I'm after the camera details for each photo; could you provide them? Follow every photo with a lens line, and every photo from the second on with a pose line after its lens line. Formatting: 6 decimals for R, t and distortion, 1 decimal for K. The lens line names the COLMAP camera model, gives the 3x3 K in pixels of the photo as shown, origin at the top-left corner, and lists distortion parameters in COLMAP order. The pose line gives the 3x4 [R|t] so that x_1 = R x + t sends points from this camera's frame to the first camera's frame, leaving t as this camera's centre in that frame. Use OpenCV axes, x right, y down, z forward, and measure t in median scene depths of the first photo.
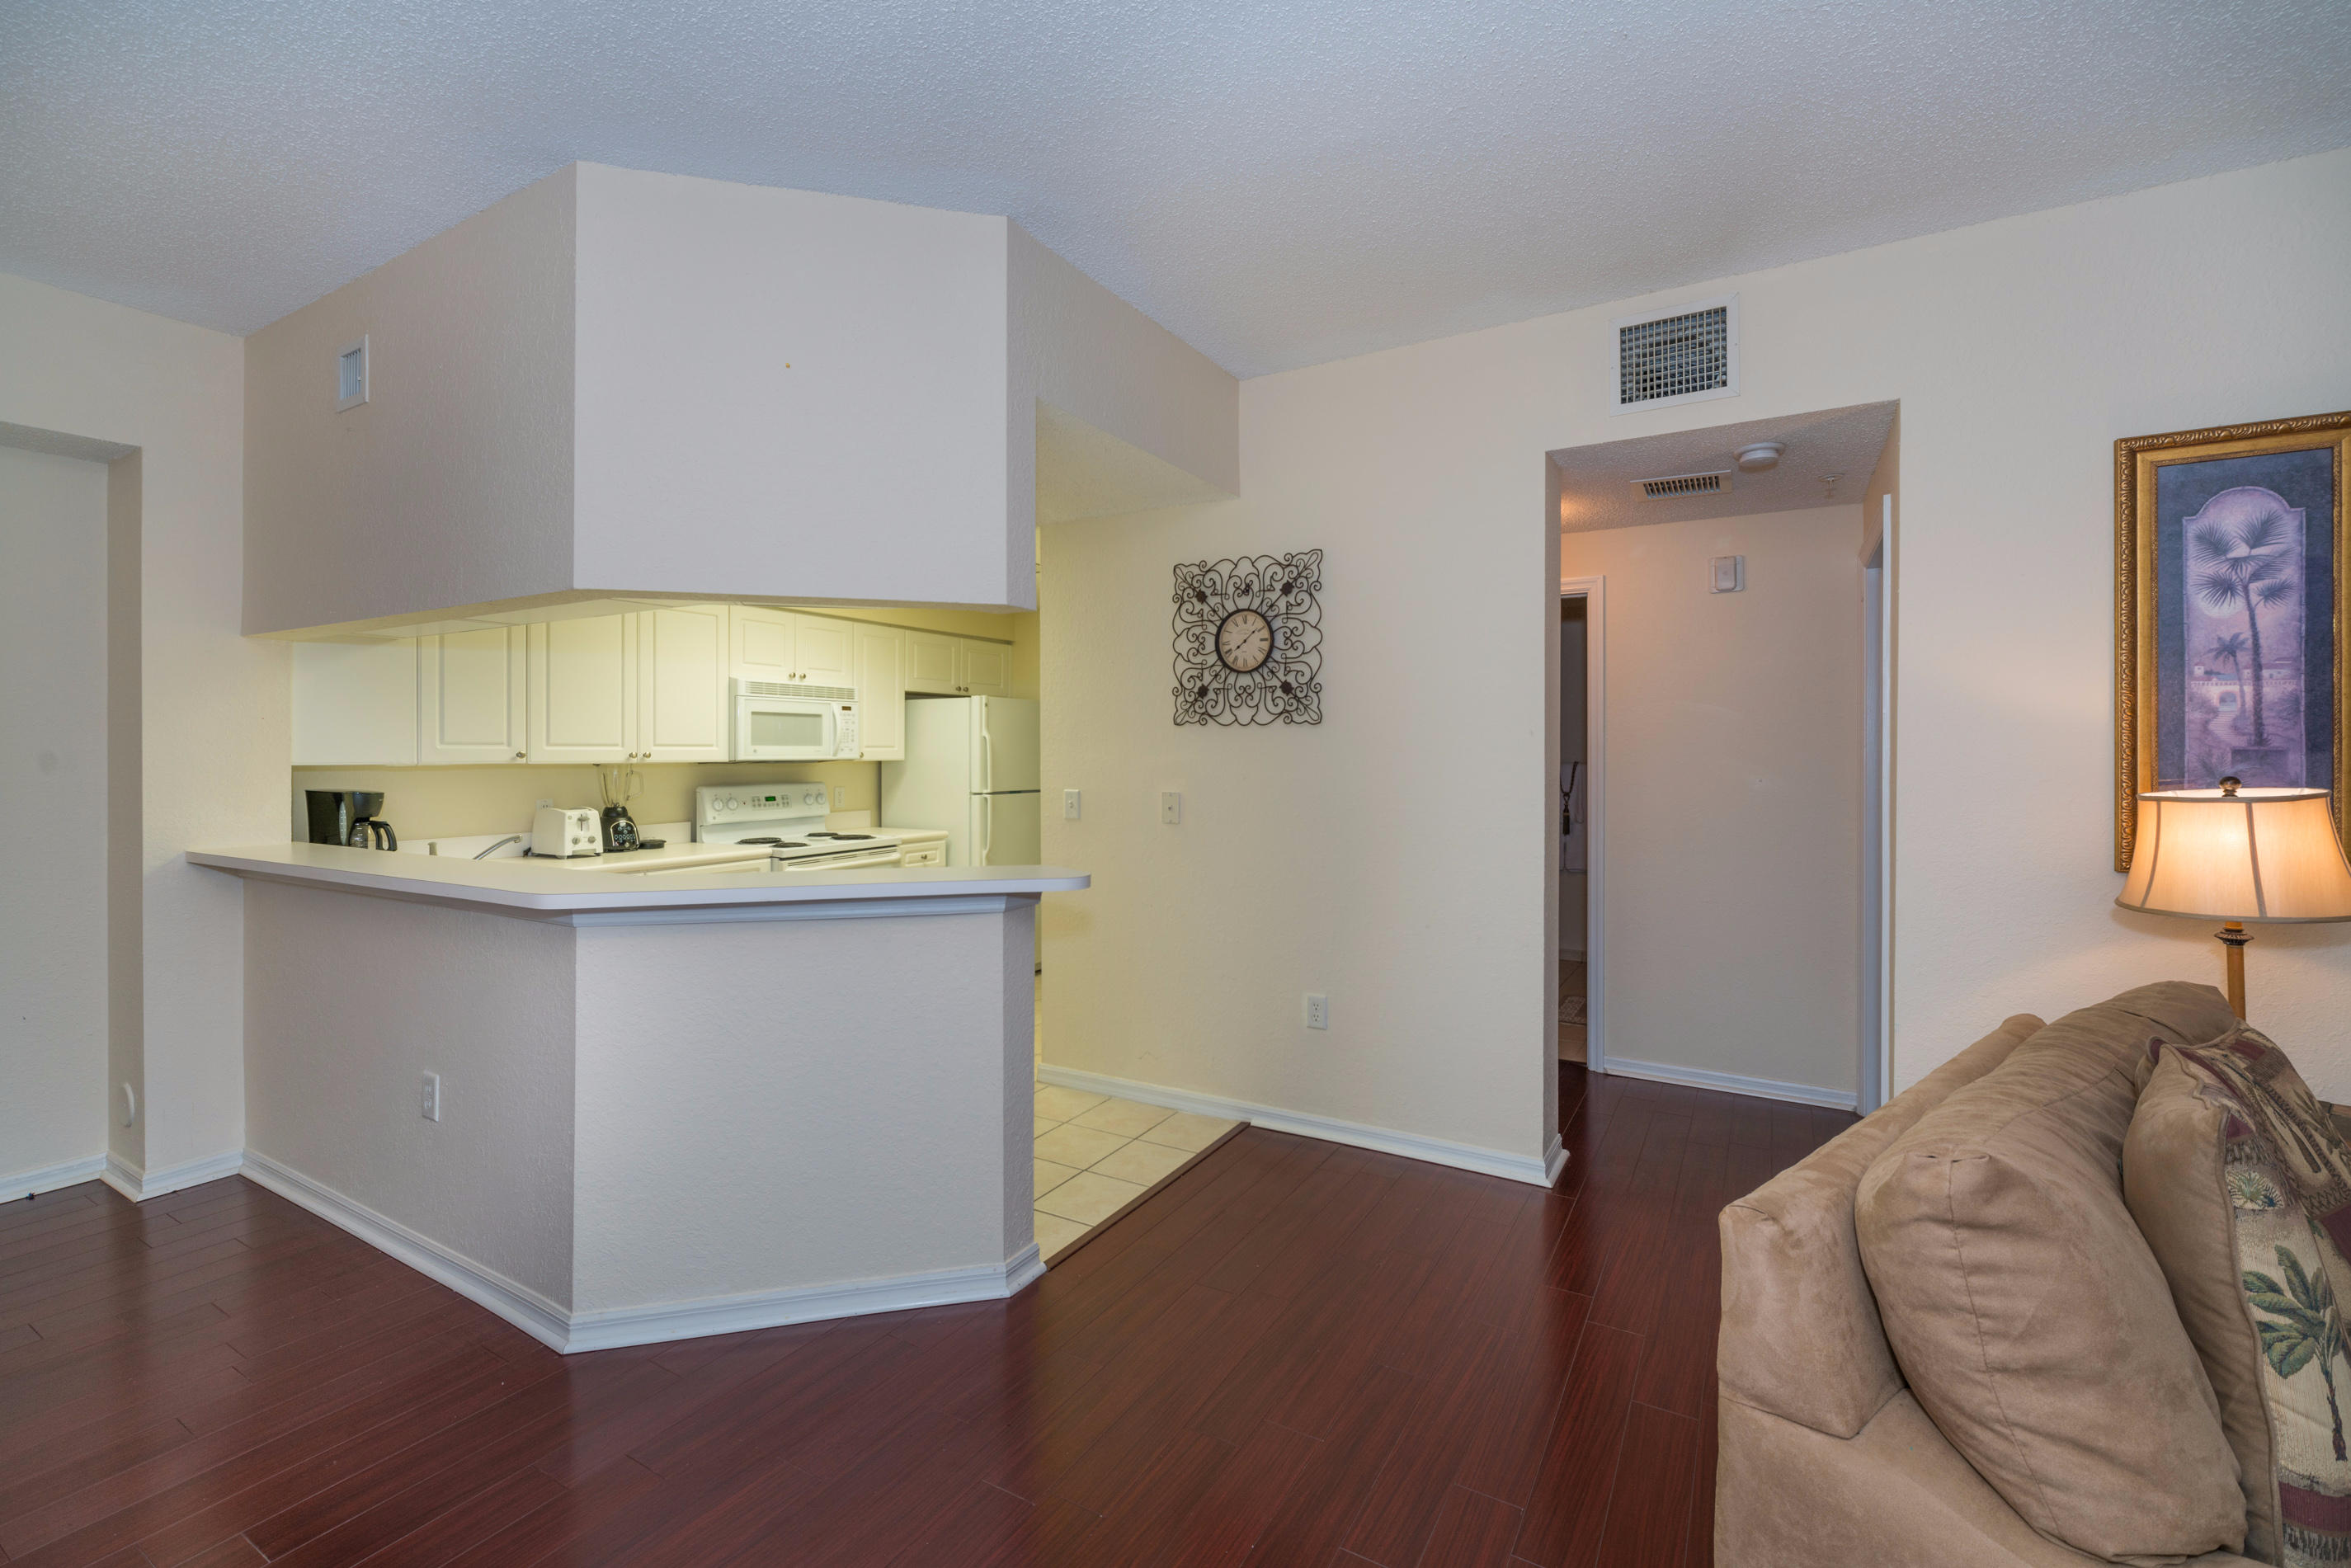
lens RADIAL K [[1007.5, 0, 1179.7], [0, 1007.5, 755.0], [0, 0, 1]] dist [-0.000881, -0.000514]
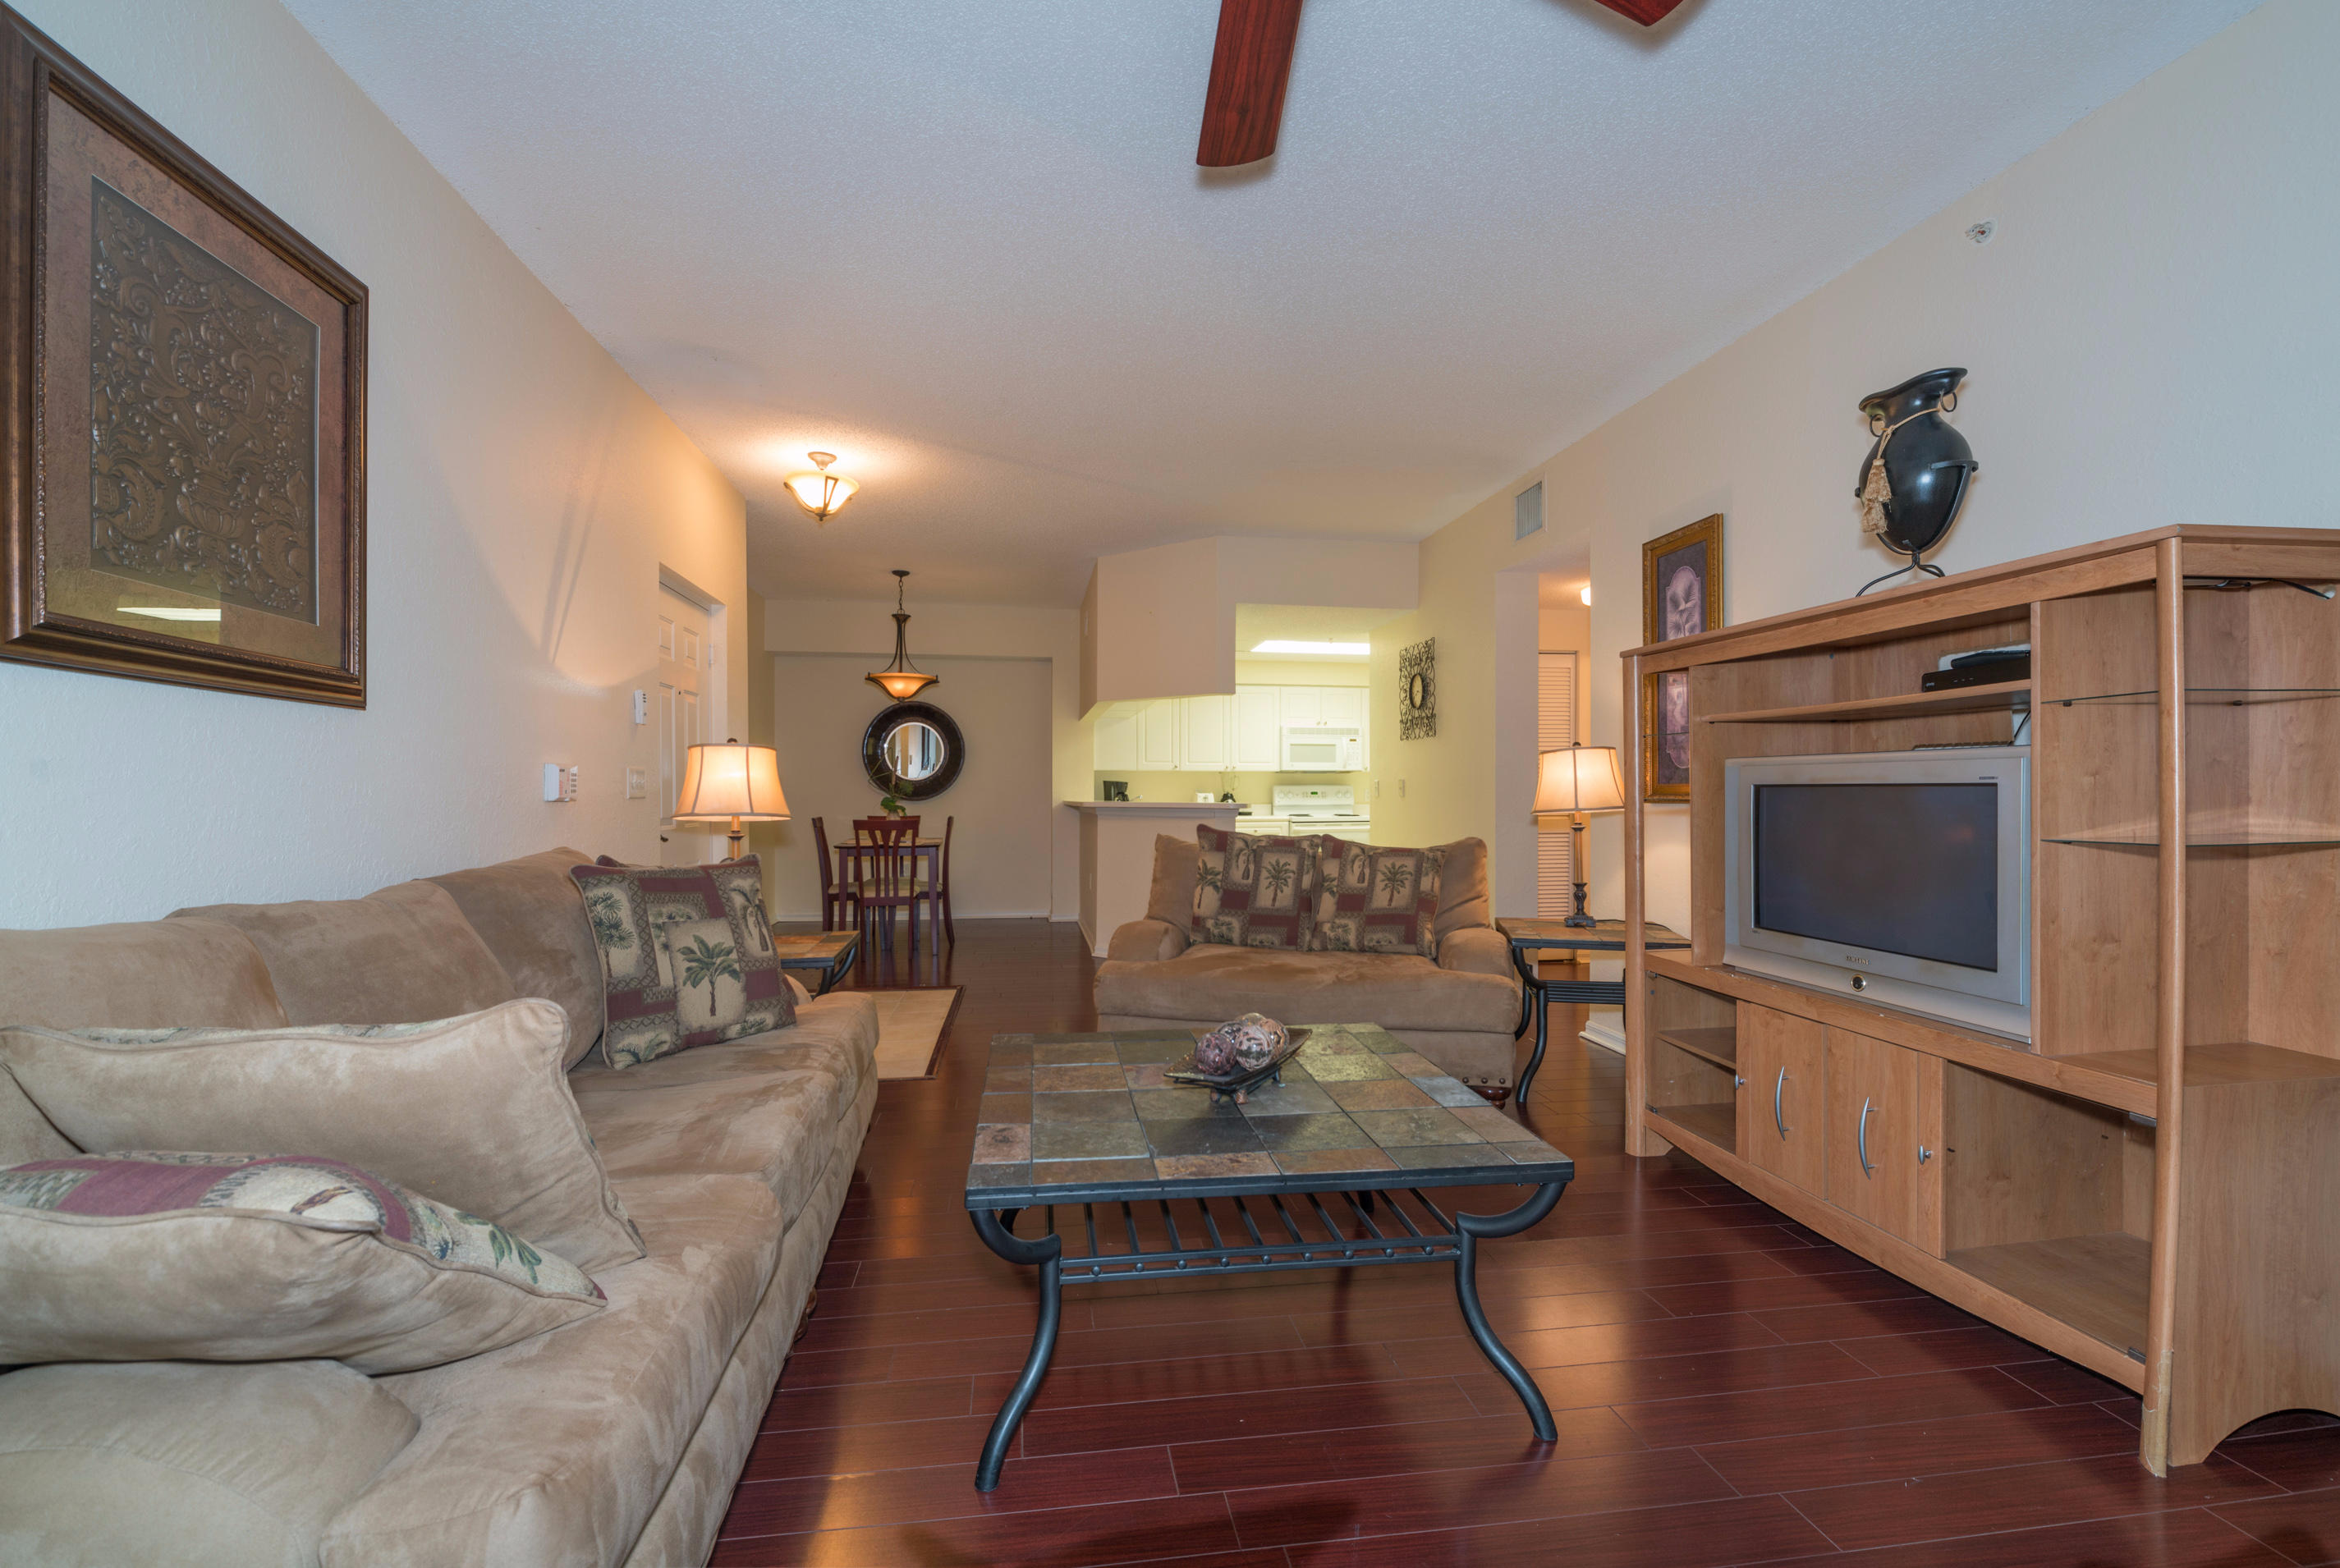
lens RADIAL K [[1008.1, 0, 1170.9], [0, 1008.1, 807.0], [0, 0, 1]] dist [-0.002154, -0.000709]
pose [[0.628988, 0.009821, -0.777353, 1.151749], [-0.002723, 0.999942, 0.010430, 0.070993], [0.777410, -0.004444, 0.628978, -0.437442]]
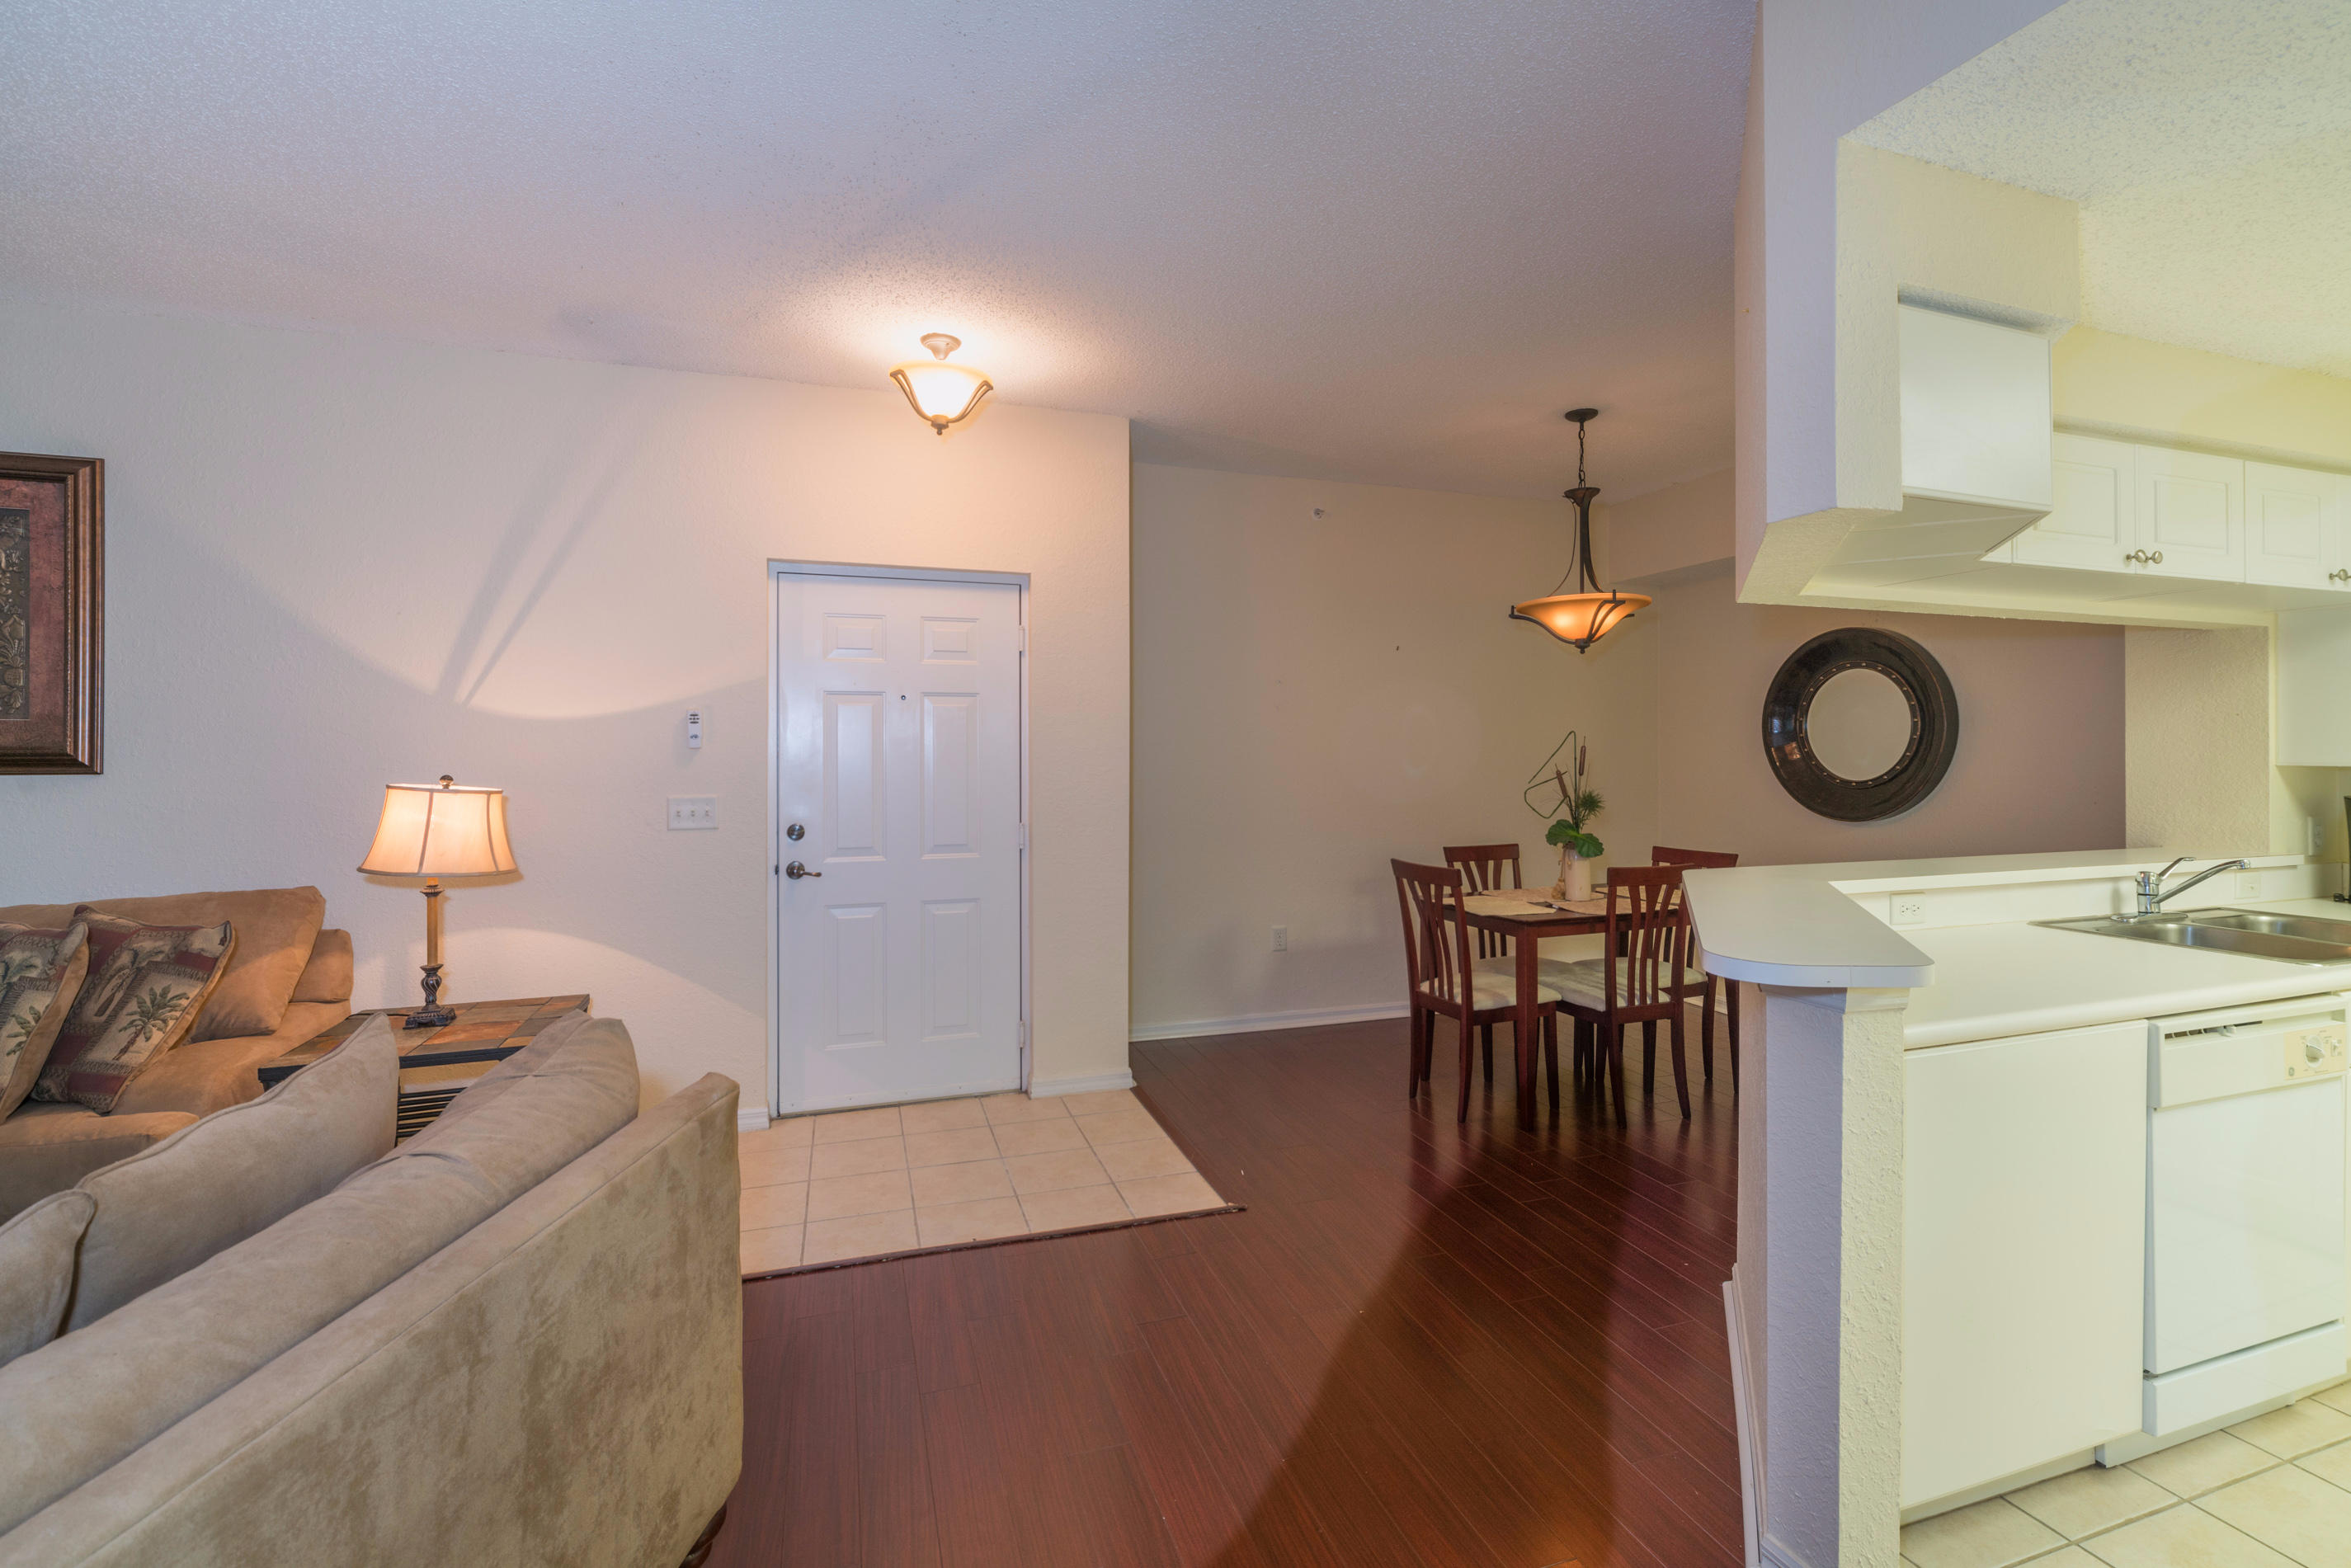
lens RADIAL K [[1007.5, 0, 1179.7], [0, 1007.5, 755.0], [0, 0, 1]] dist [-0.000881, -0.000514]
pose [[-0.662697, 0.002690, -0.748883, 0.379888], [-0.001340, 0.999988, 0.004778, -0.001454], [0.748886, 0.004170, -0.662685, 0.795111]]
